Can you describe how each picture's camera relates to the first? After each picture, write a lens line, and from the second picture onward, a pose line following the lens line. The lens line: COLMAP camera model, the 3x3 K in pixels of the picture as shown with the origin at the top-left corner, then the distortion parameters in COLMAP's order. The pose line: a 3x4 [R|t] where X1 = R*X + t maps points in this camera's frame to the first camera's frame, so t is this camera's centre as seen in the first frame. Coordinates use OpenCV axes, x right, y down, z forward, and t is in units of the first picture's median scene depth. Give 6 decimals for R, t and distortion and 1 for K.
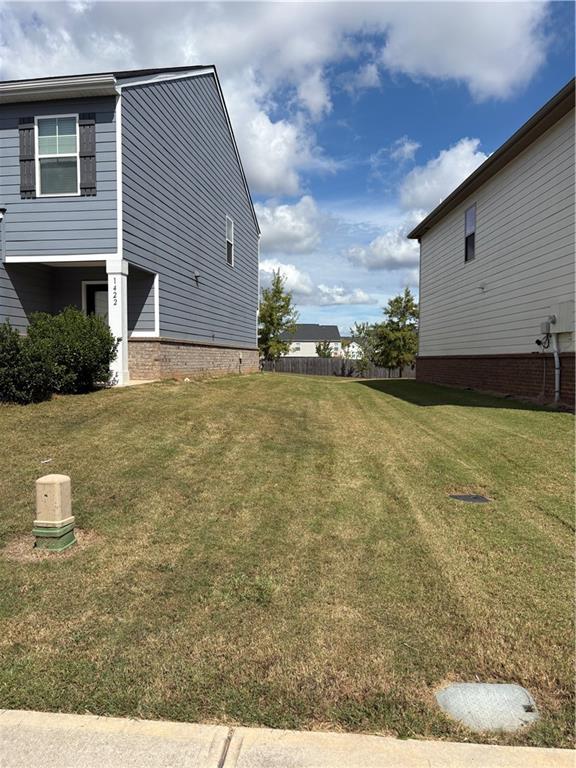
lens RADIAL K [[576.7, 0, 287.0], [0, 576.7, 380.0], [0, 0, 1]] dist [0.023675, -0.031238]
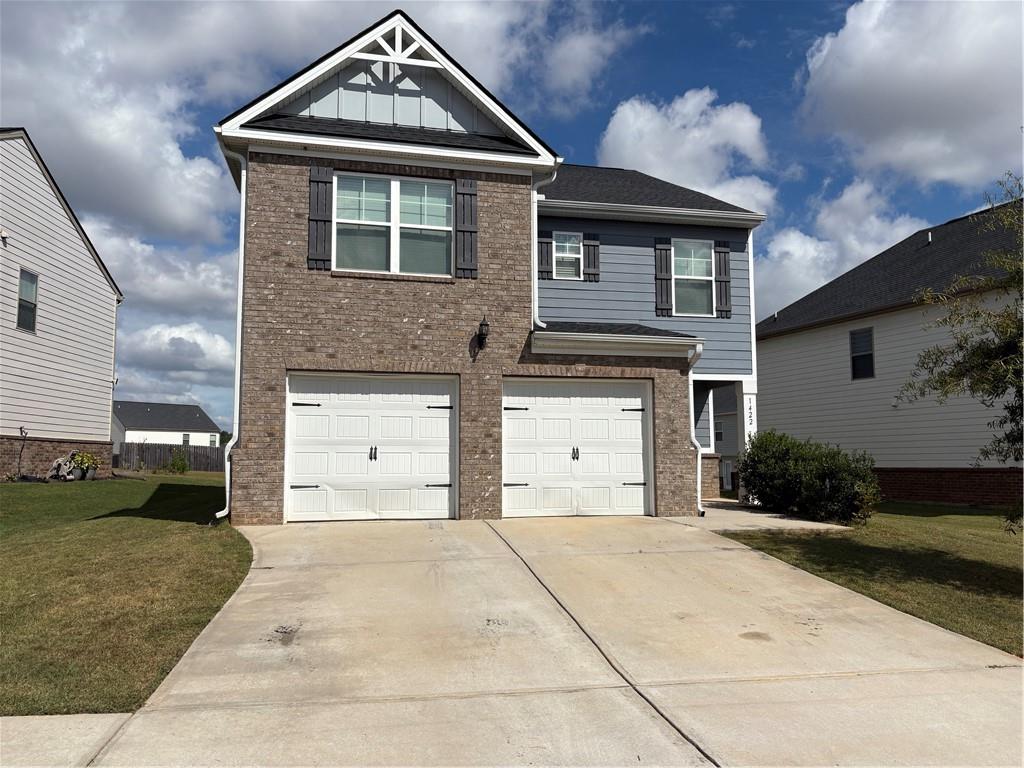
lens RADIAL K [[768.9, 0, 515.1], [0, 768.9, 391.5], [0, 0, 1]] dist [0.023675, -0.031238]
pose [[0.939049, 0.029913, 0.342478, -1.146763], [0.013858, 0.992104, -0.124649, -0.023403], [-0.343503, 0.121798, 0.931220, -0.131473]]
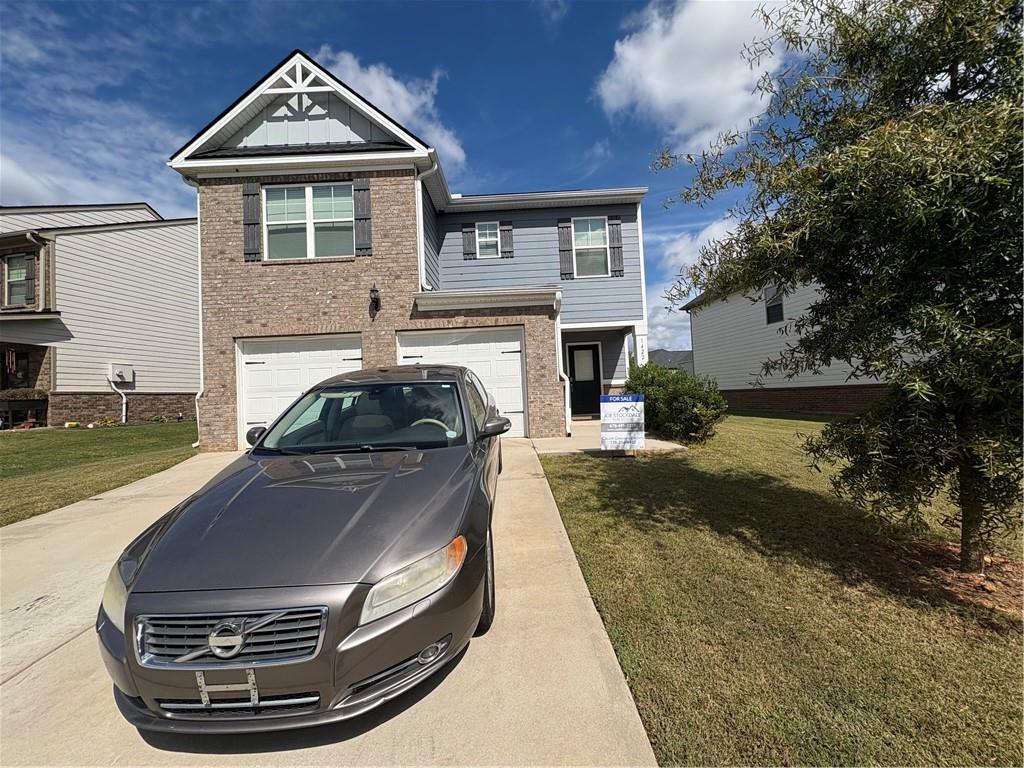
lens RADIAL K [[405.7, 0, 513.1], [0, 405.7, 384.9], [0, 0, 1]] dist [-0.007468, 0.000559]
pose [[0.991947, -0.041013, 0.119825, -0.689351], [0.049017, 0.996705, -0.064633, -0.027933], [-0.116780, 0.069986, 0.990689, 0.140434]]
